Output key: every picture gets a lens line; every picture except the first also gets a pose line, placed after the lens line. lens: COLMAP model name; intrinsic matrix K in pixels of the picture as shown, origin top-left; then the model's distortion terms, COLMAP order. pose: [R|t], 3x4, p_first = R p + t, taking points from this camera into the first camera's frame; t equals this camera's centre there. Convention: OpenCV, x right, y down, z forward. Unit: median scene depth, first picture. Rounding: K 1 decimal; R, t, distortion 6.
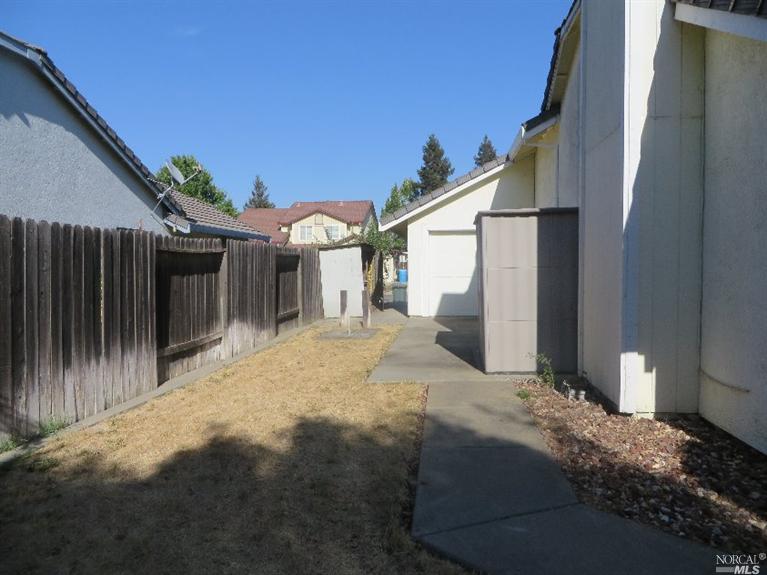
lens RADIAL K [[573.2, 0, 381.0], [0, 573.2, 287.2], [0, 0, 1]] dist [-0.020495, 0.011781]
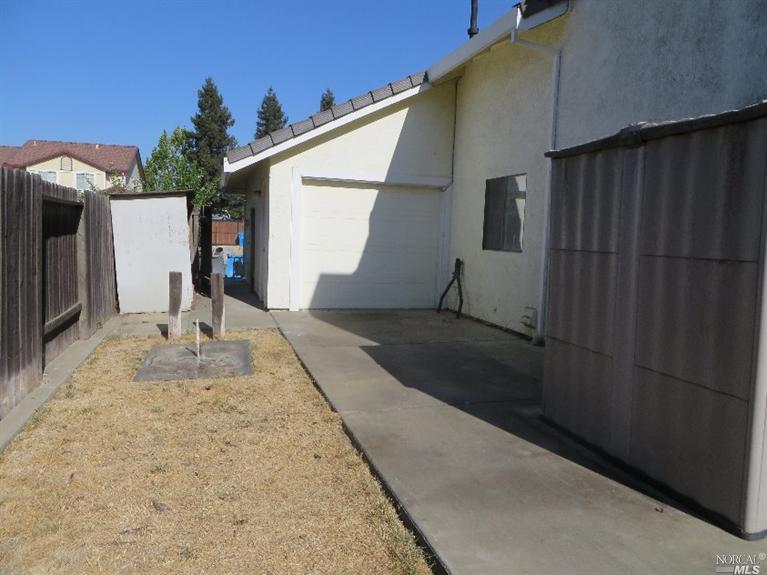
lens RADIAL K [[573.2, 0, 390.1], [0, 573.2, 284.3], [0, 0, 1]] dist [-0.020495, 0.011781]
pose [[0.912114, -0.001787, 0.409933, -0.086056], [-0.021677, 0.998381, 0.052584, -0.013936], [-0.409364, -0.056849, 0.910598, 0.346366]]
